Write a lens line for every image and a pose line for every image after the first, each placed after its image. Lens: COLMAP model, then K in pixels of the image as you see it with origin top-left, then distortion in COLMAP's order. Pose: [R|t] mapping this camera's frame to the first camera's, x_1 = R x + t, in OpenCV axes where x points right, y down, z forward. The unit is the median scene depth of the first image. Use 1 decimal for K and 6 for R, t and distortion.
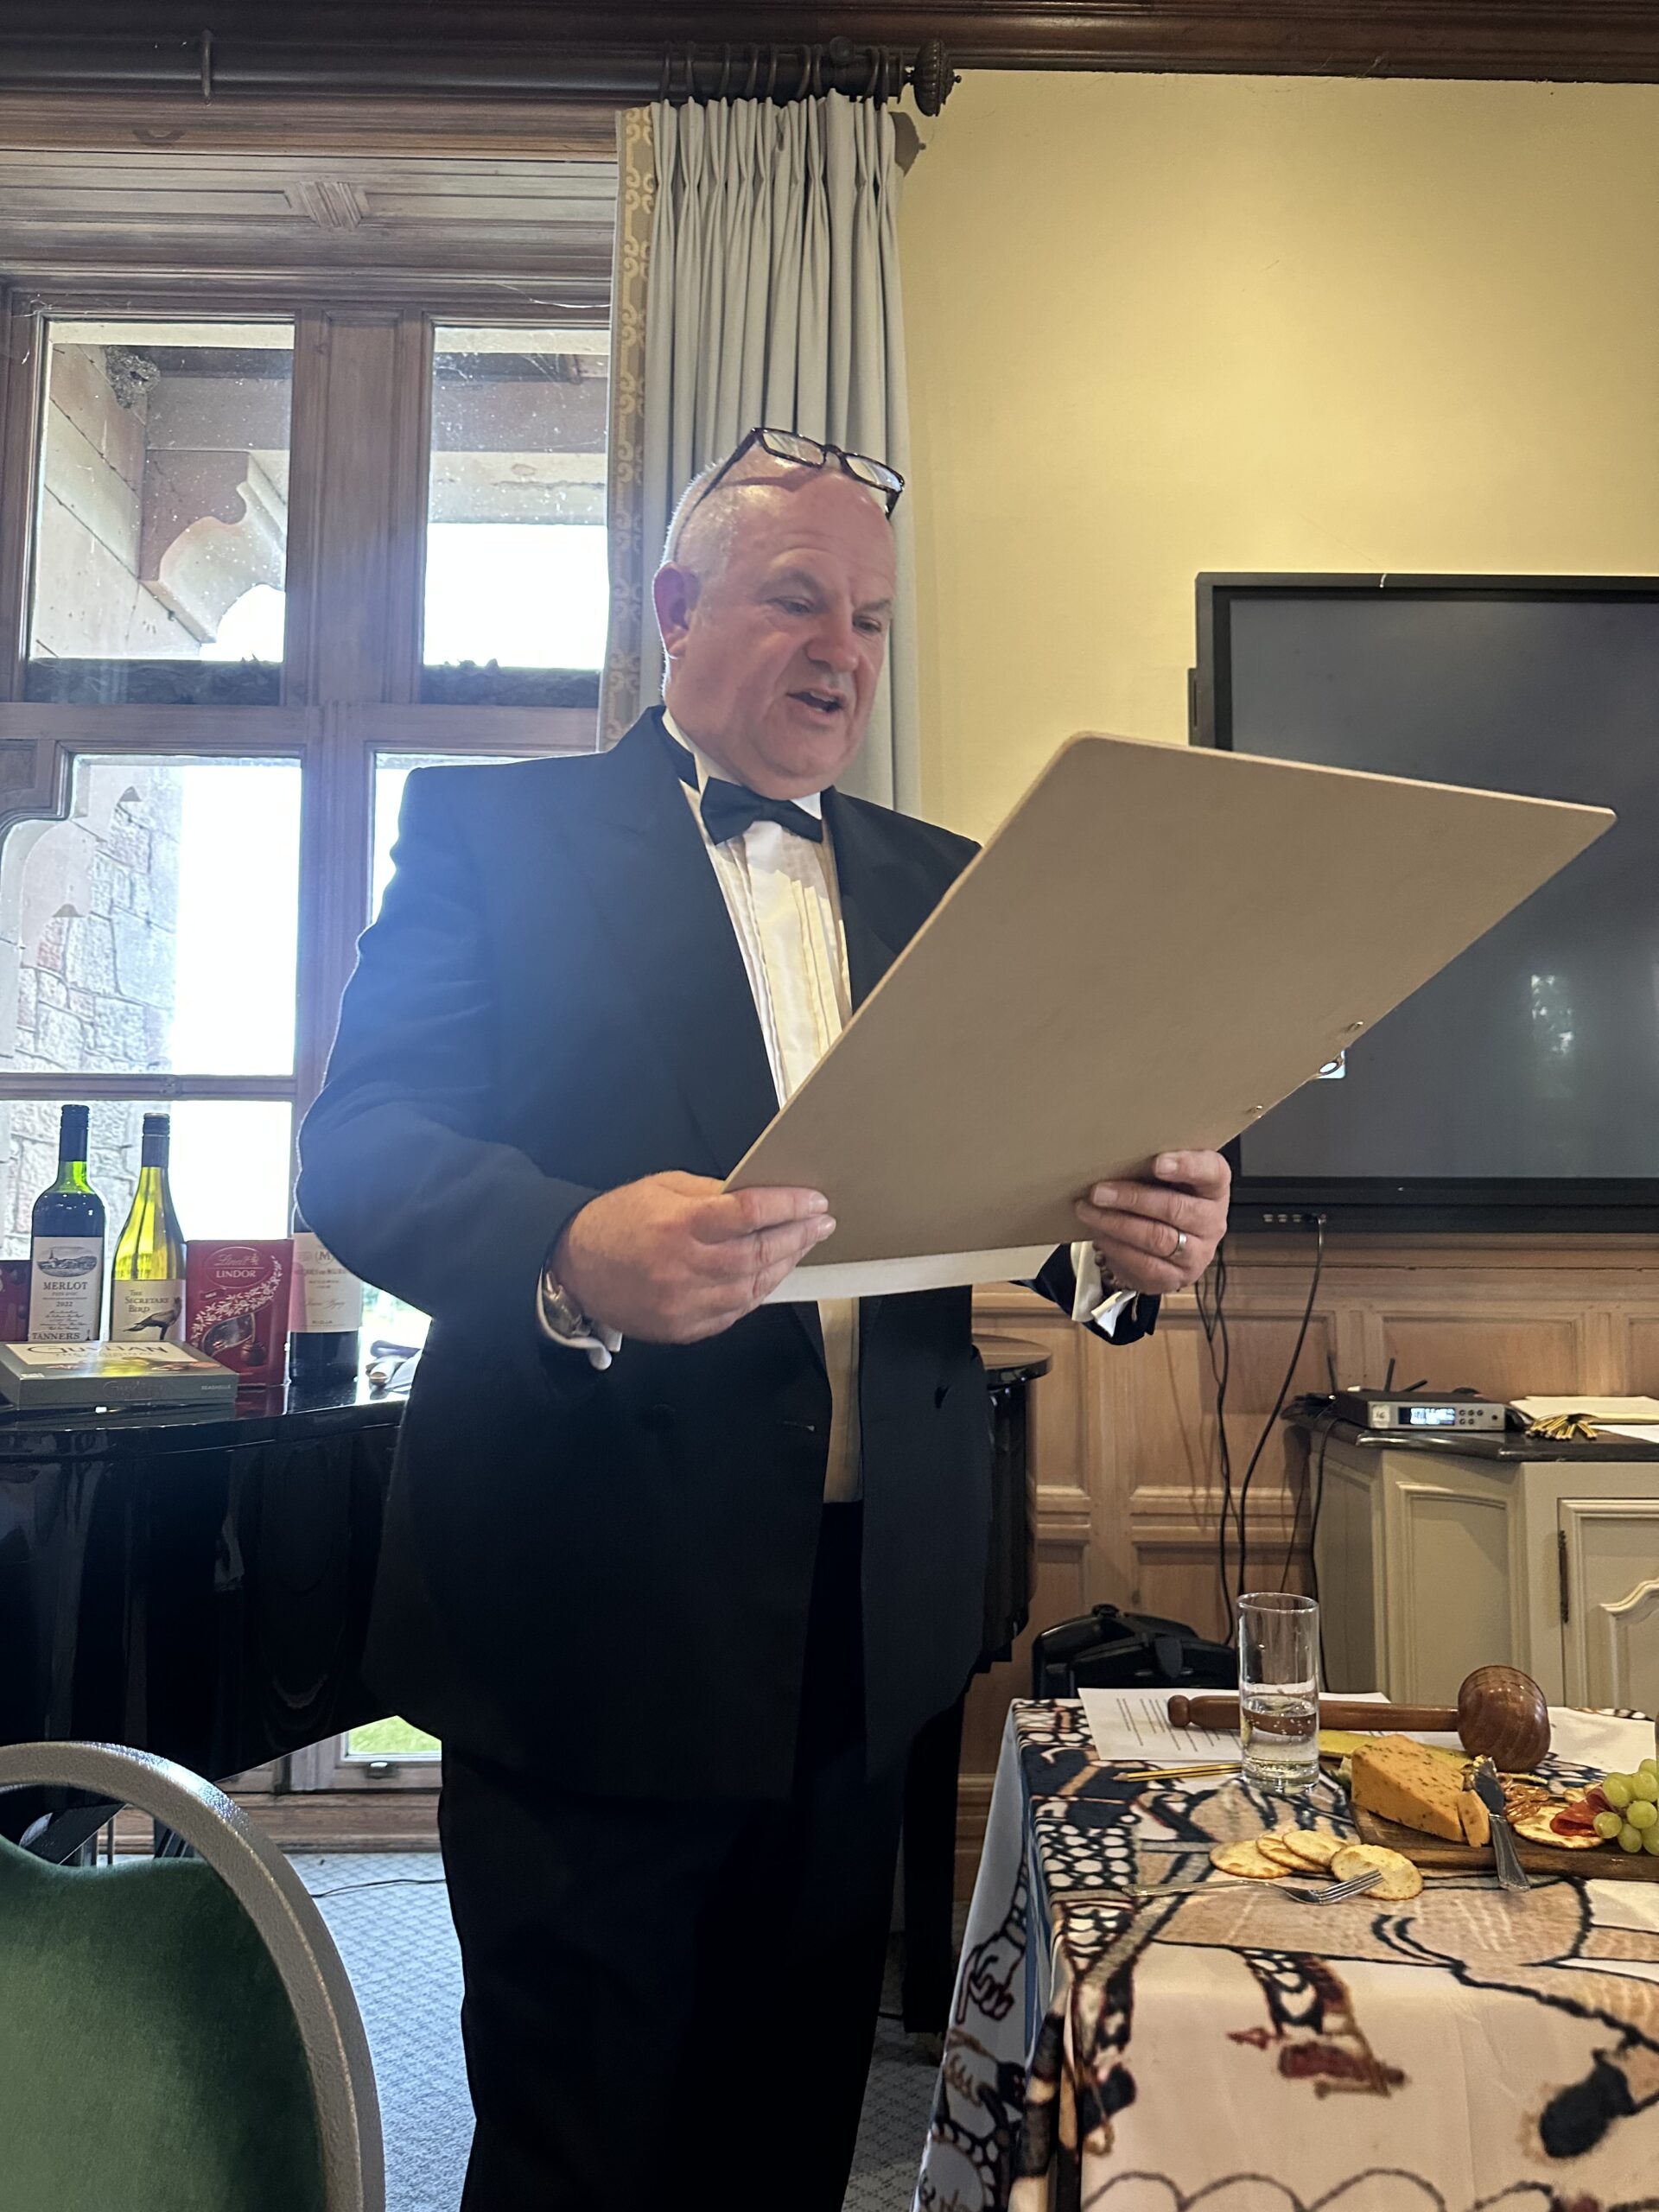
lens RADIAL K [[1572.4, 0, 829.5], [0, 1572.4, 1106.0], [0, 0, 1]] dist [0.007509, -0.036562]
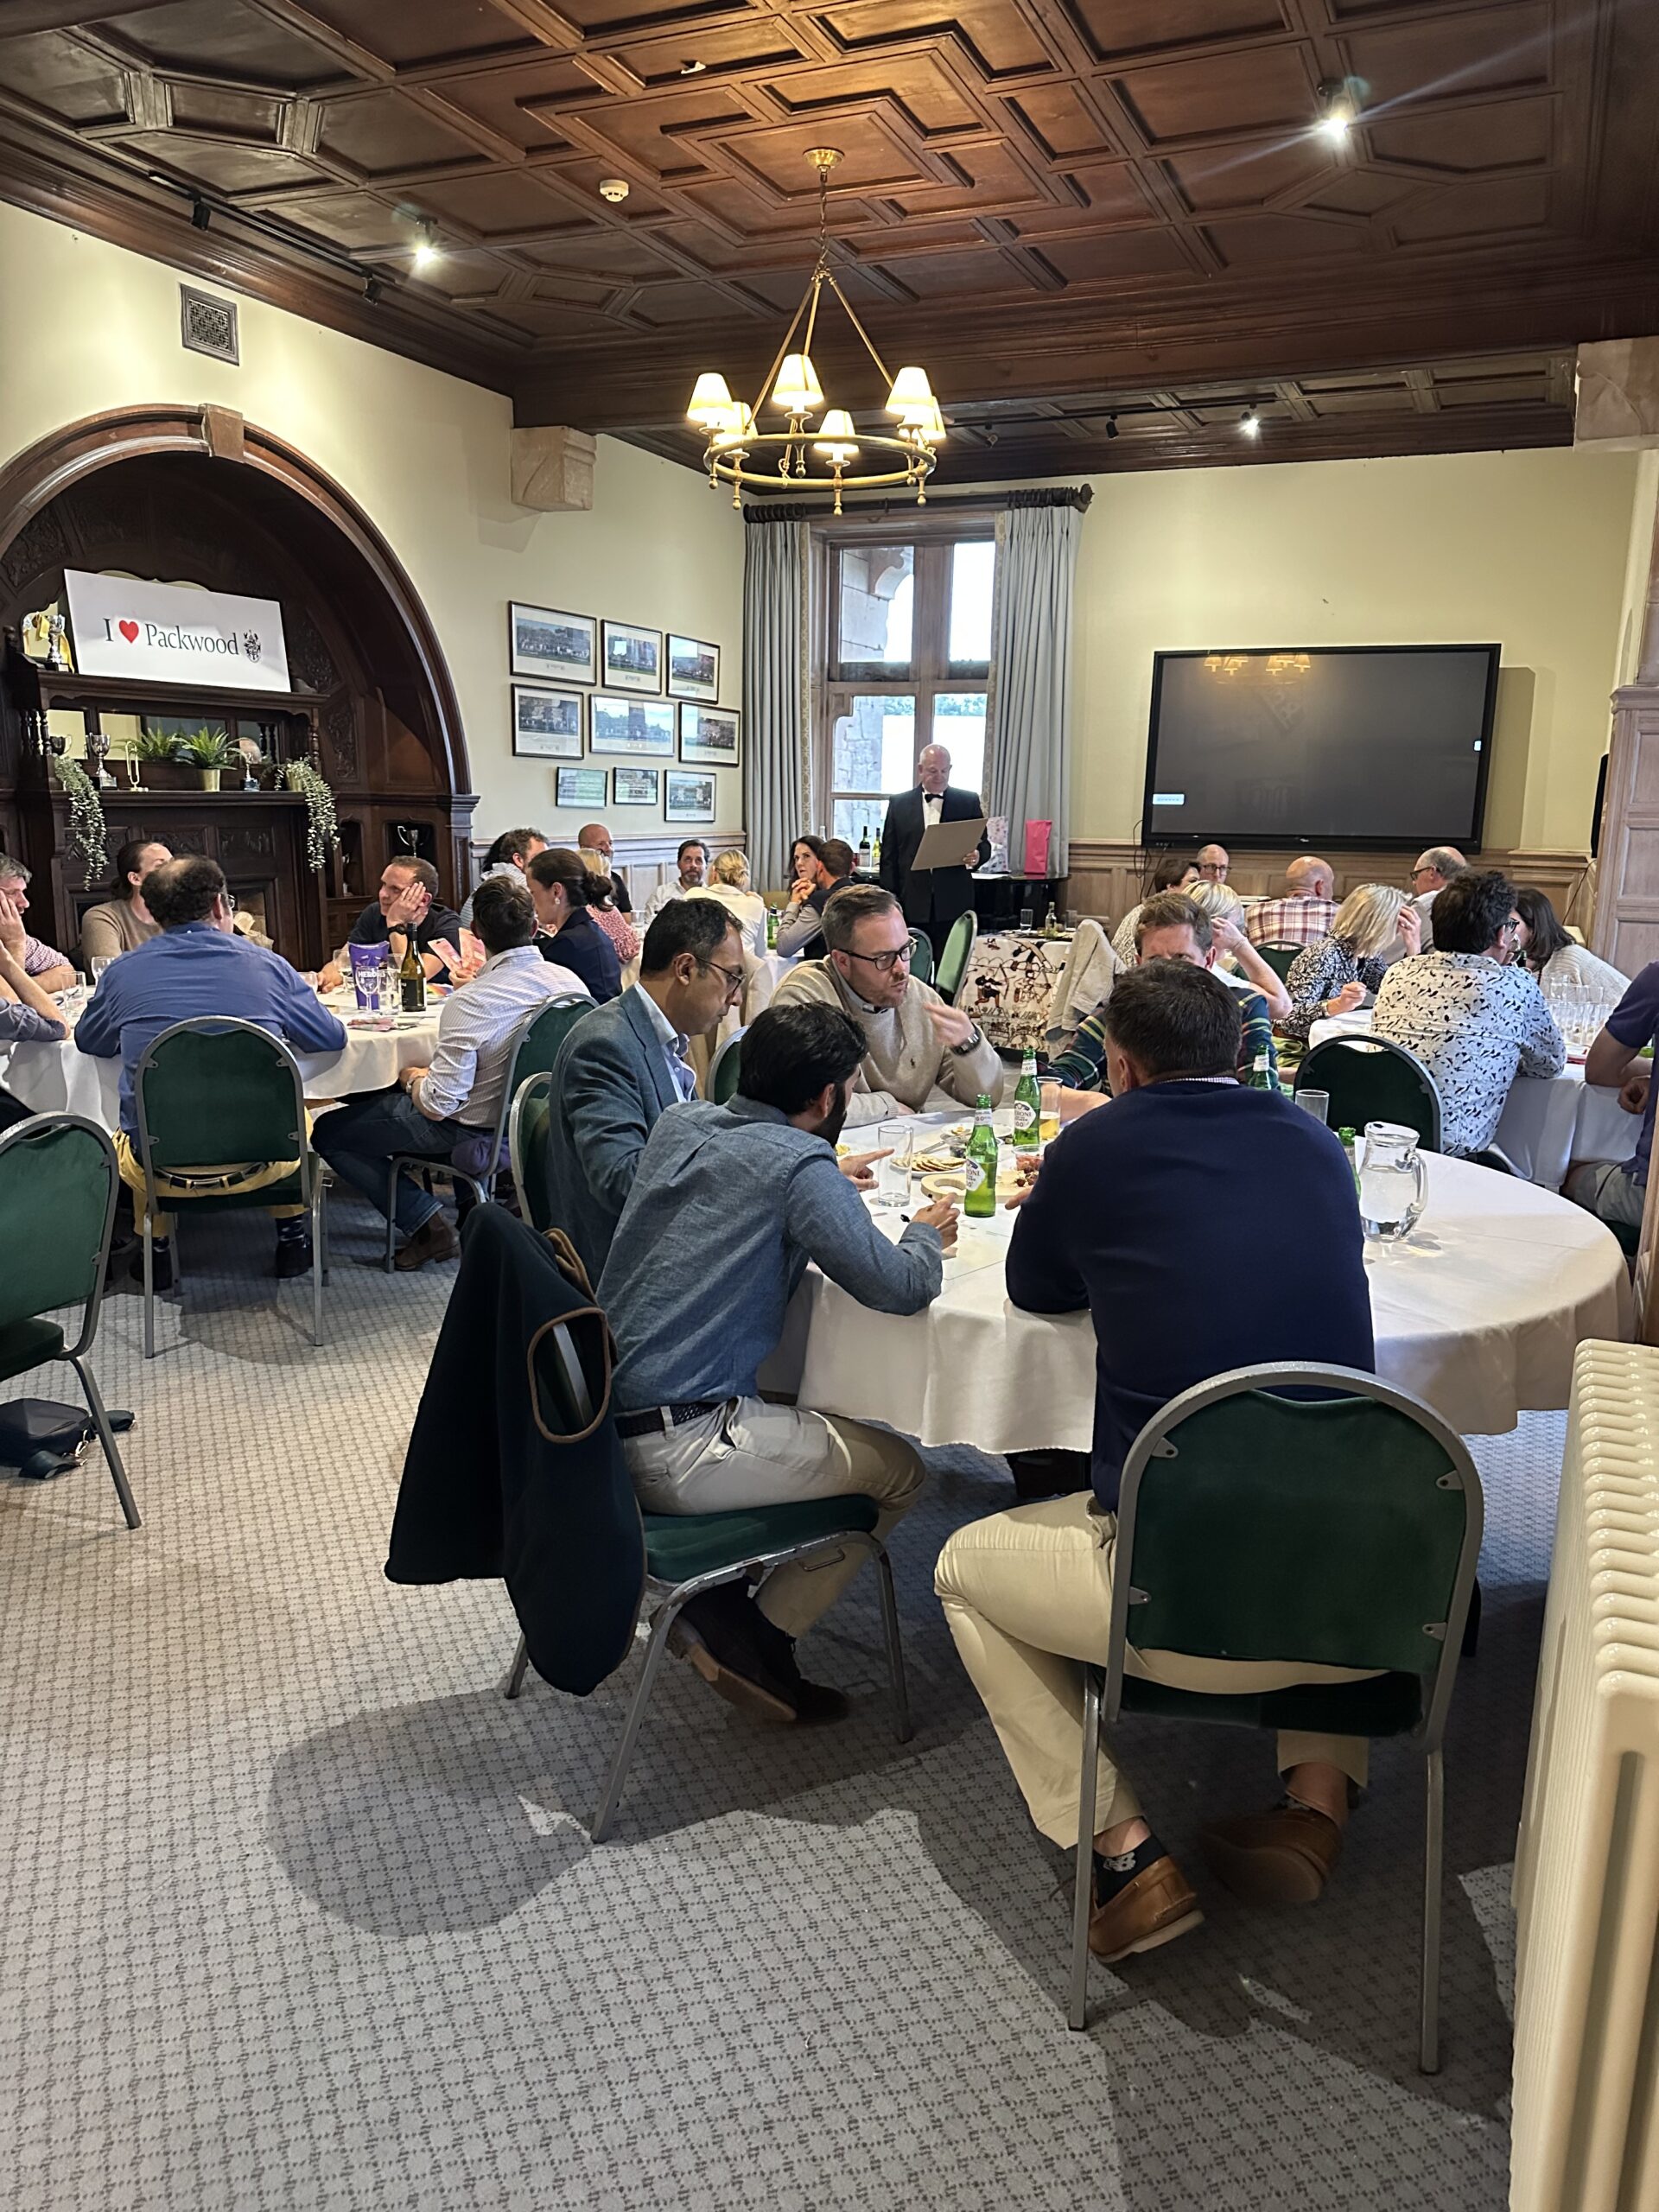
lens RADIAL K [[1572.4, 0, 829.5], [0, 1572.4, 1106.0], [0, 0, 1]] dist [0.007509, -0.036562]
pose [[0.905922, 0.096353, -0.412336, 0.993671], [0.024690, 0.960091, 0.278596, -0.323986], [0.422724, -0.262566, 0.867389, -2.280633]]
